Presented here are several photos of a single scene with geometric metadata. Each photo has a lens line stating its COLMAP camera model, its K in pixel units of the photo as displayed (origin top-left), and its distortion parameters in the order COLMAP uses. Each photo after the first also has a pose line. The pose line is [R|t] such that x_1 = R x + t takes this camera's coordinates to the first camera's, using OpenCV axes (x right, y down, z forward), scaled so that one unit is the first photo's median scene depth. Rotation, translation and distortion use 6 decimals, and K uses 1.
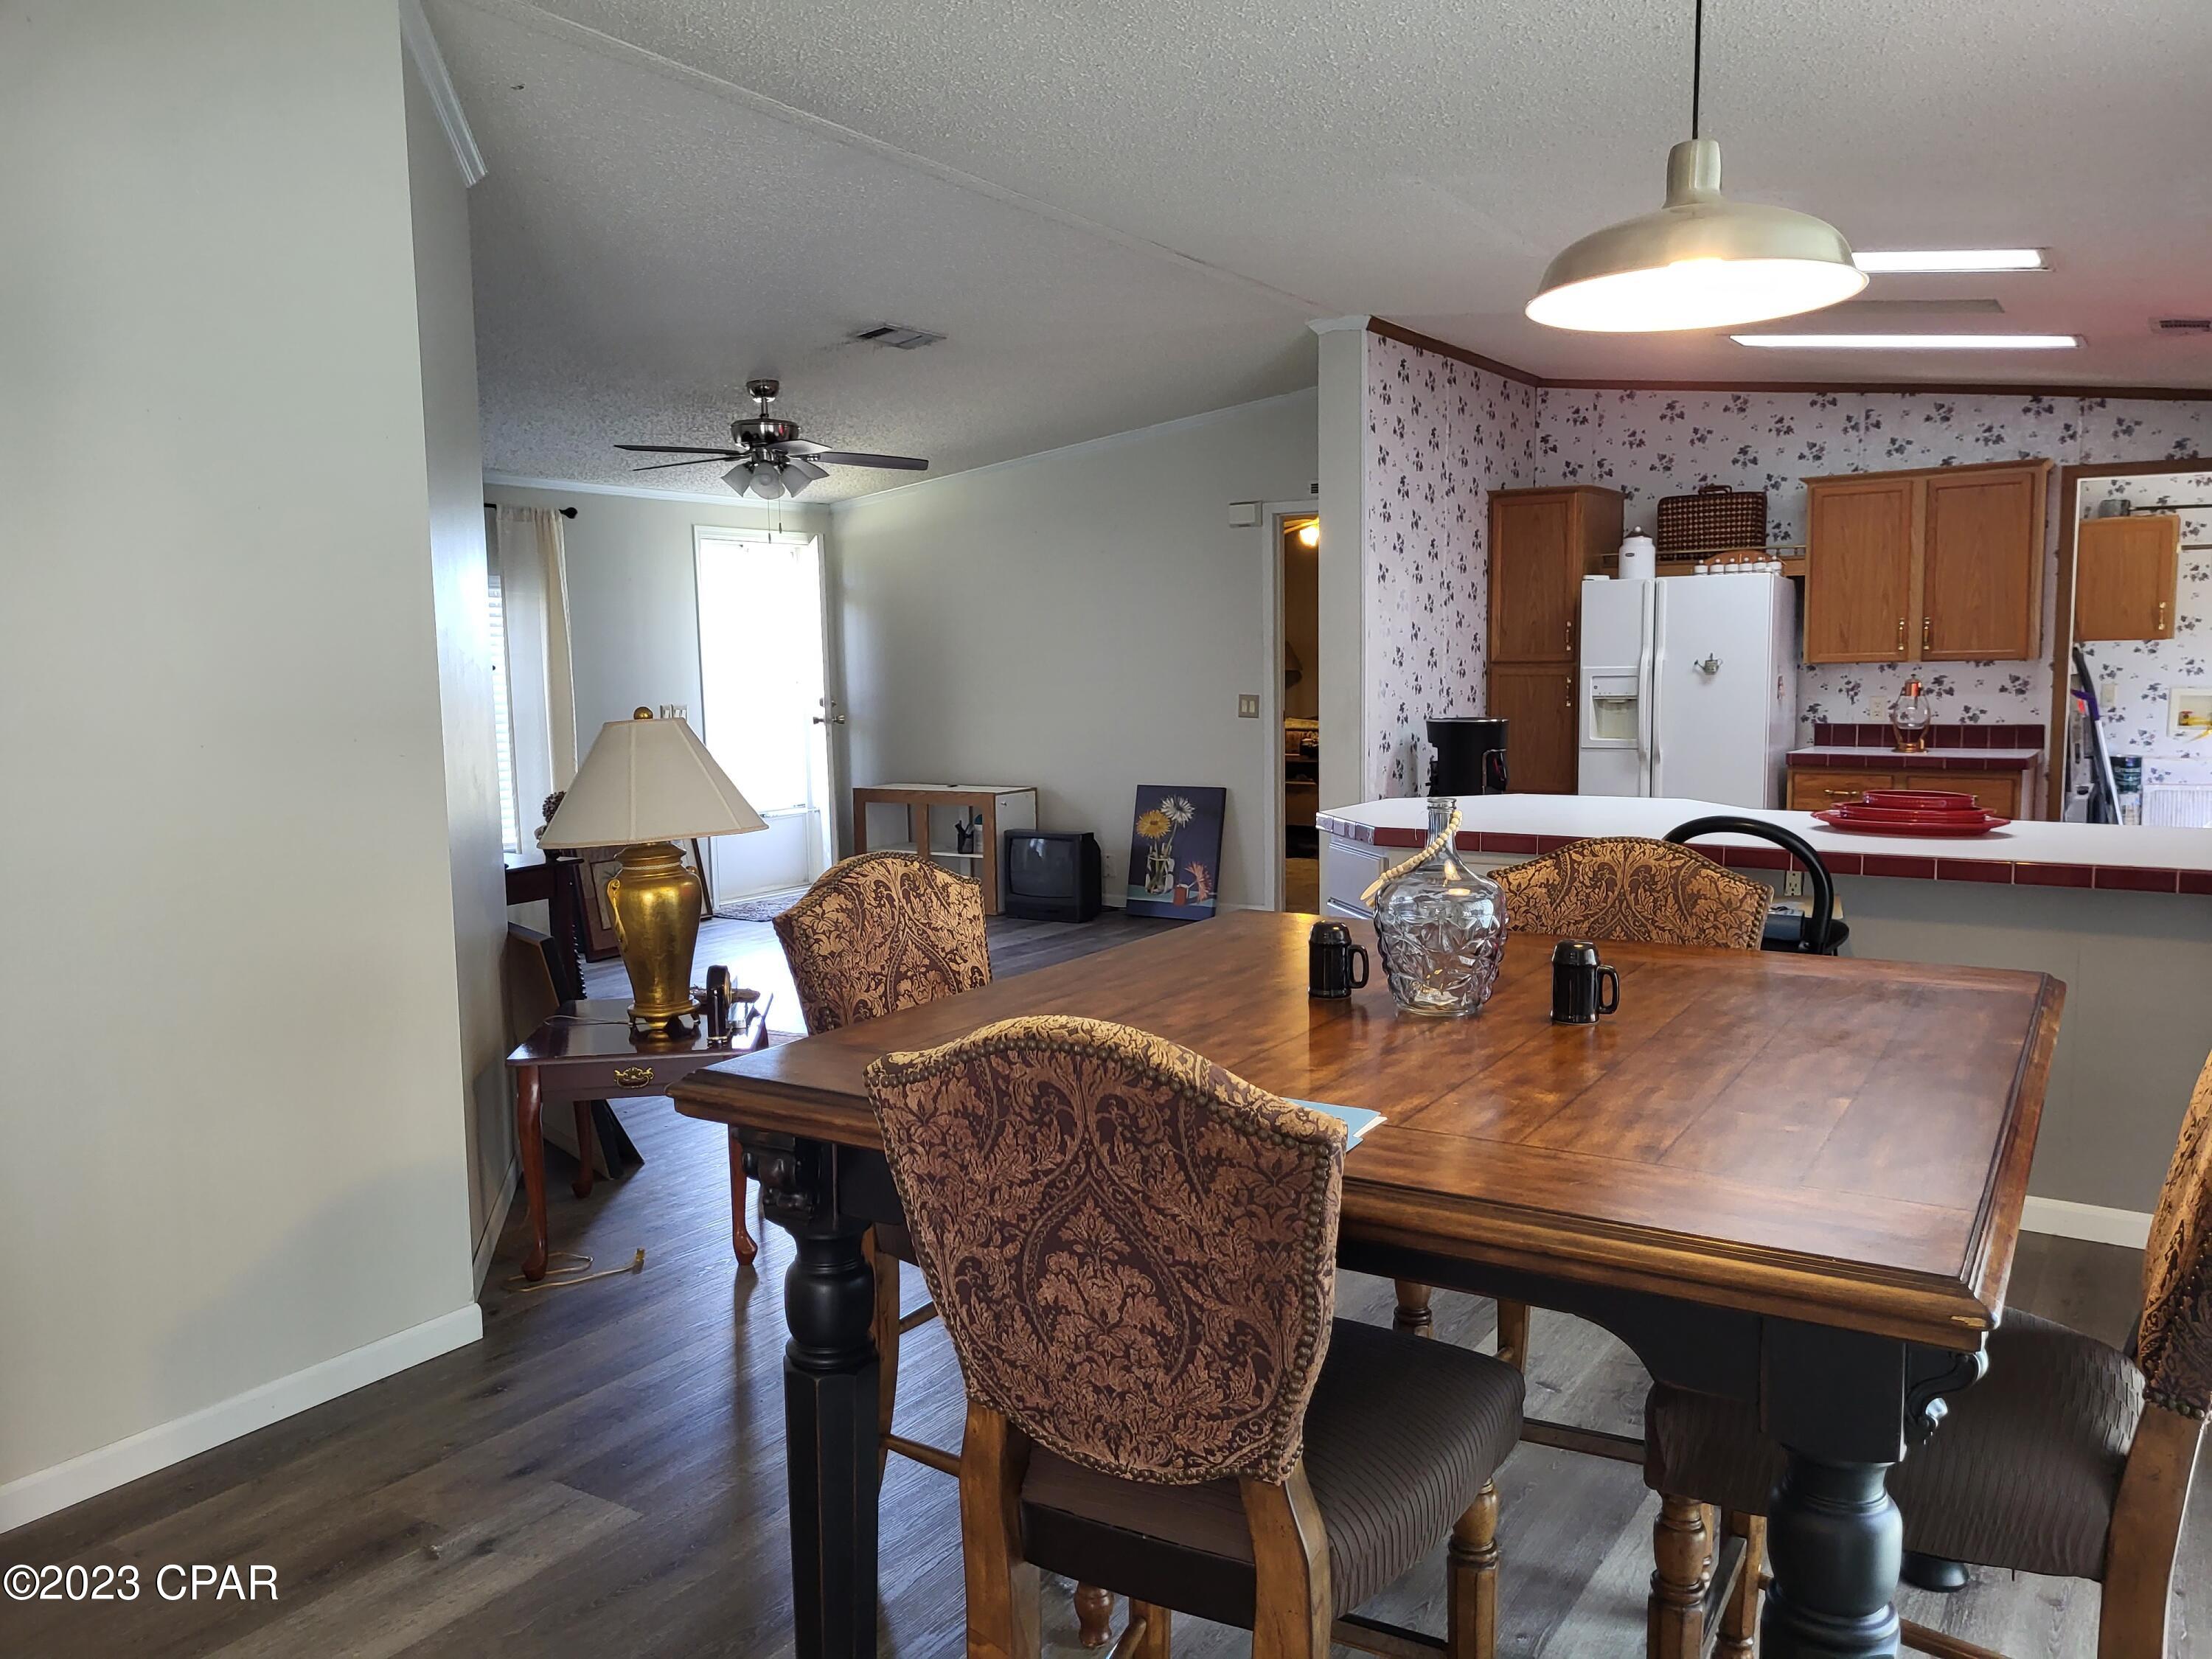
lens RADIAL K [[1674.3, 0, 1127.8], [0, 1674.3, 842.0], [0, 0, 1]] dist [0.055574, -0.052330]
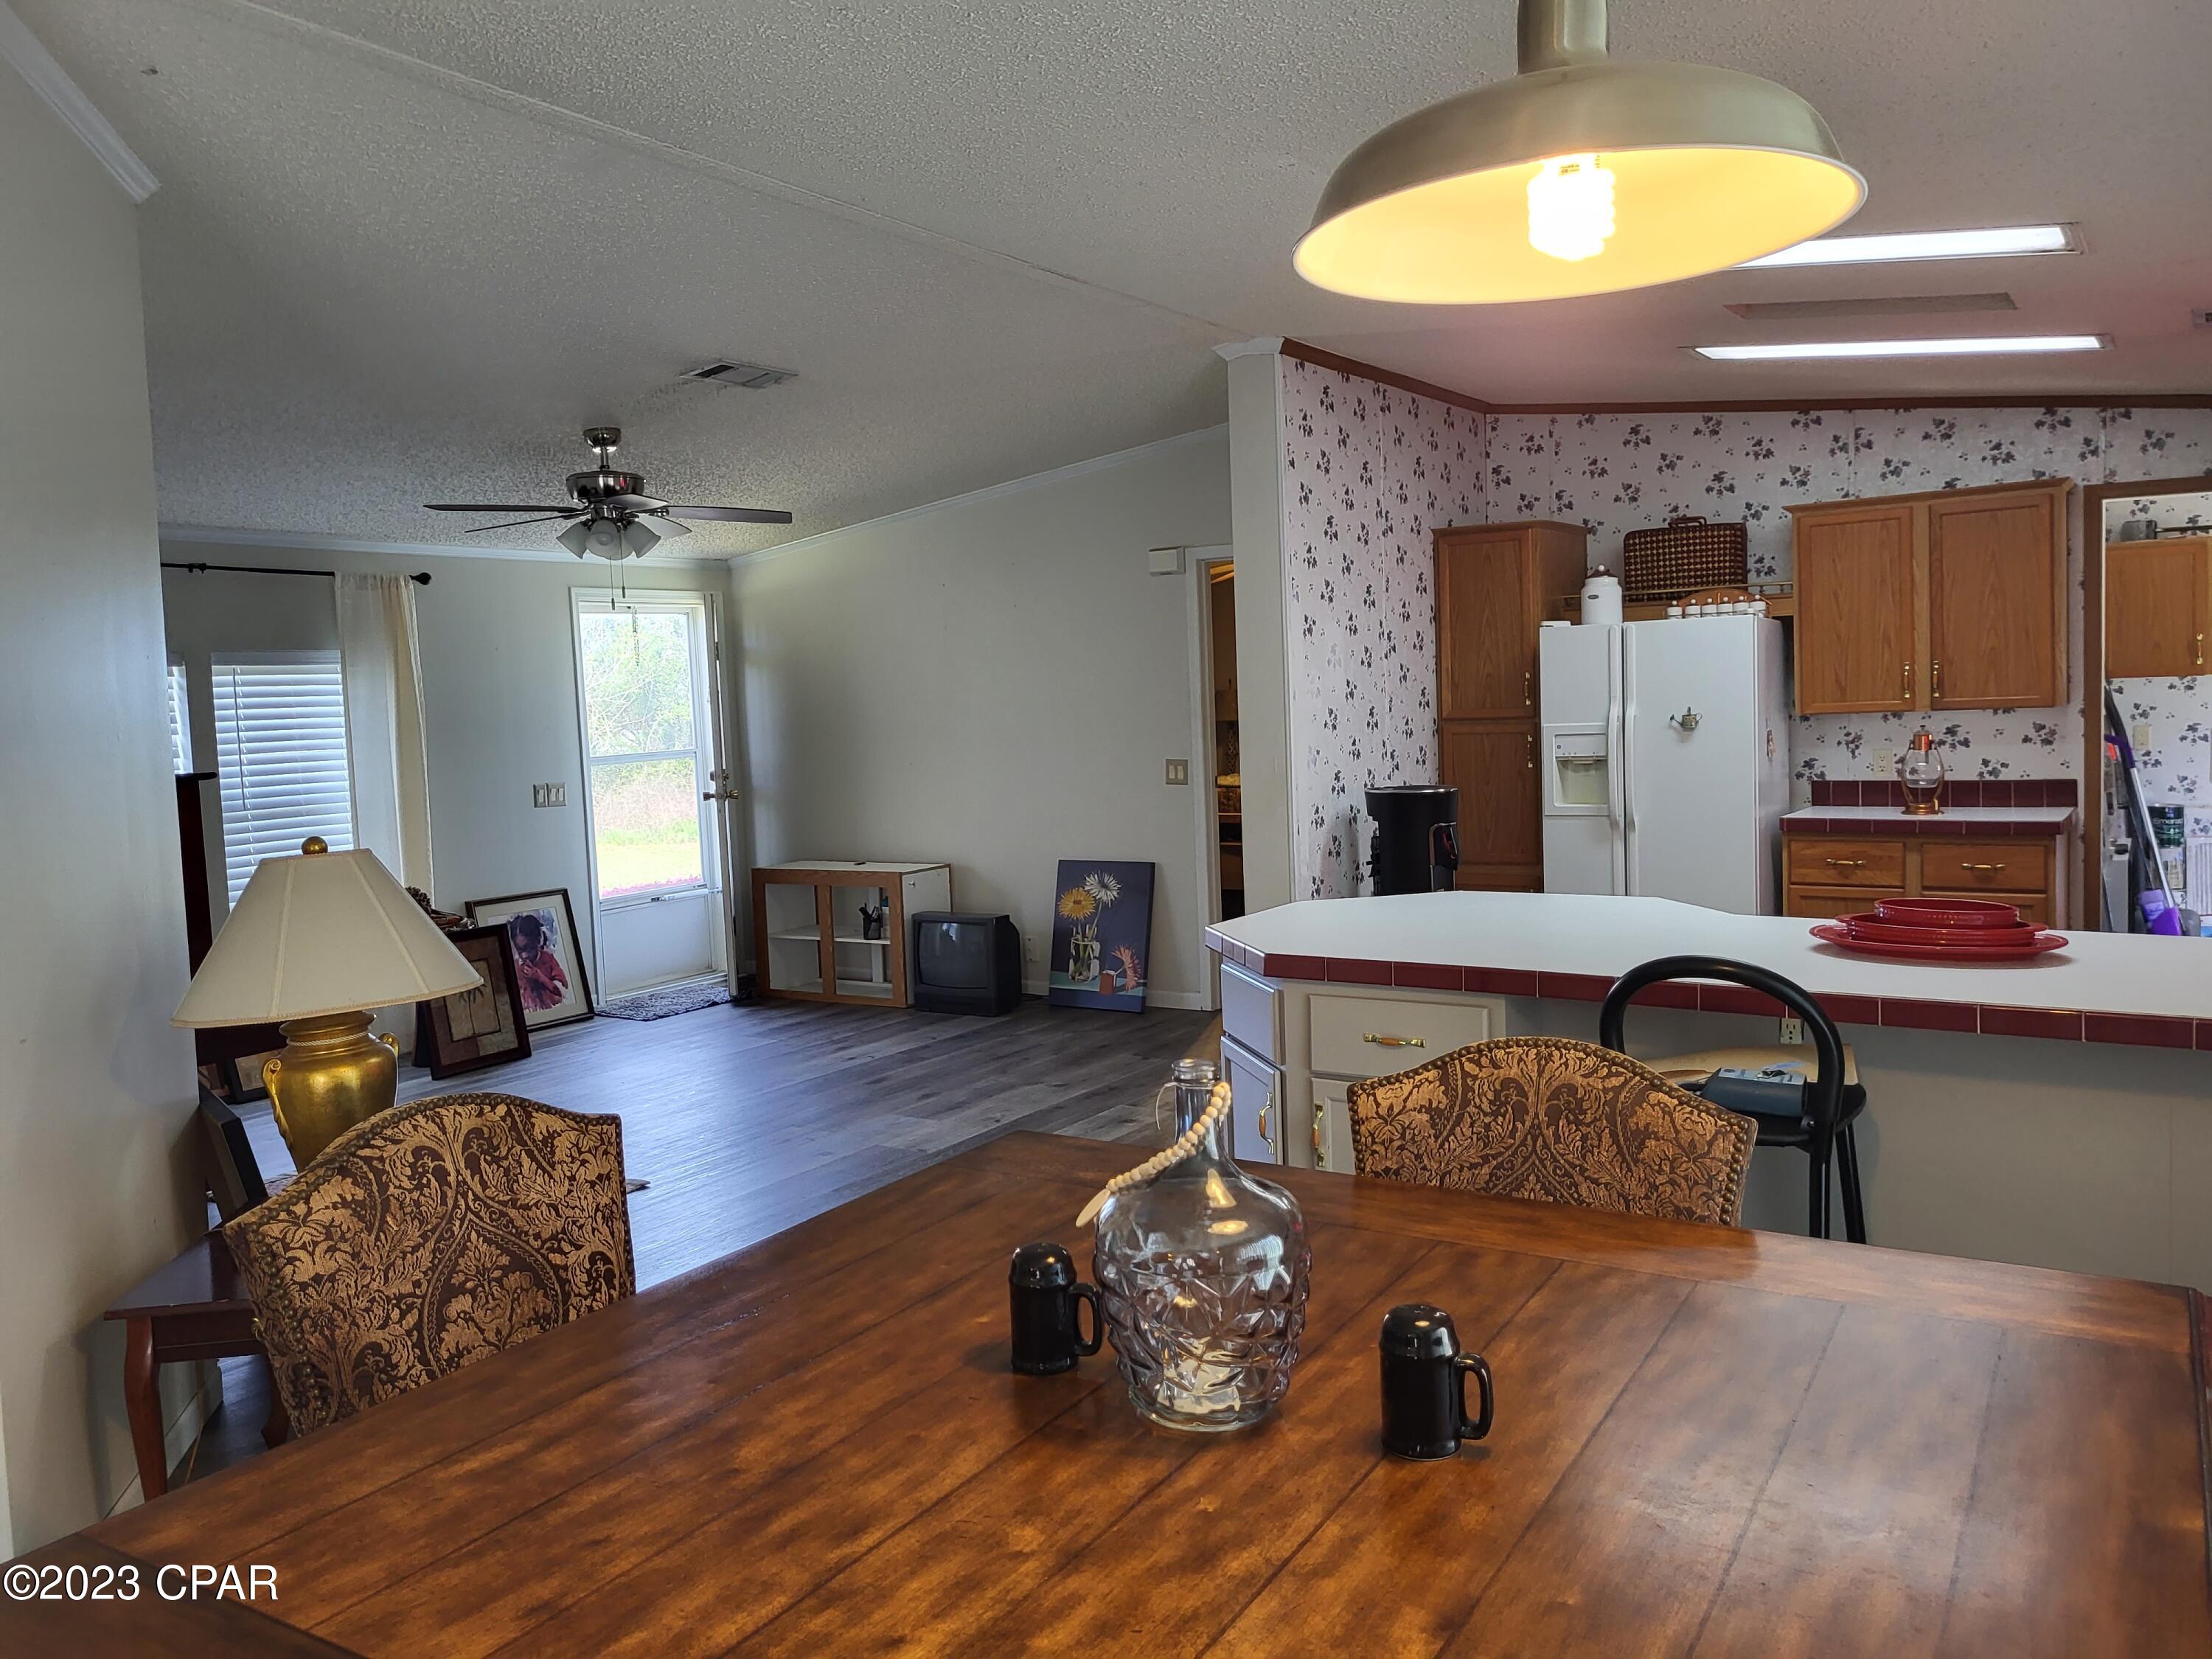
lens RADIAL K [[1674.3, 0, 1085.0], [0, 1674.3, 811.2], [0, 0, 1]] dist [0.055574, -0.052330]
pose [[0.999517, -0.022407, -0.021554, 0.047813], [0.021512, 0.998932, -0.040902, -0.027590], [0.022447, 0.040419, 0.998931, 0.114053]]
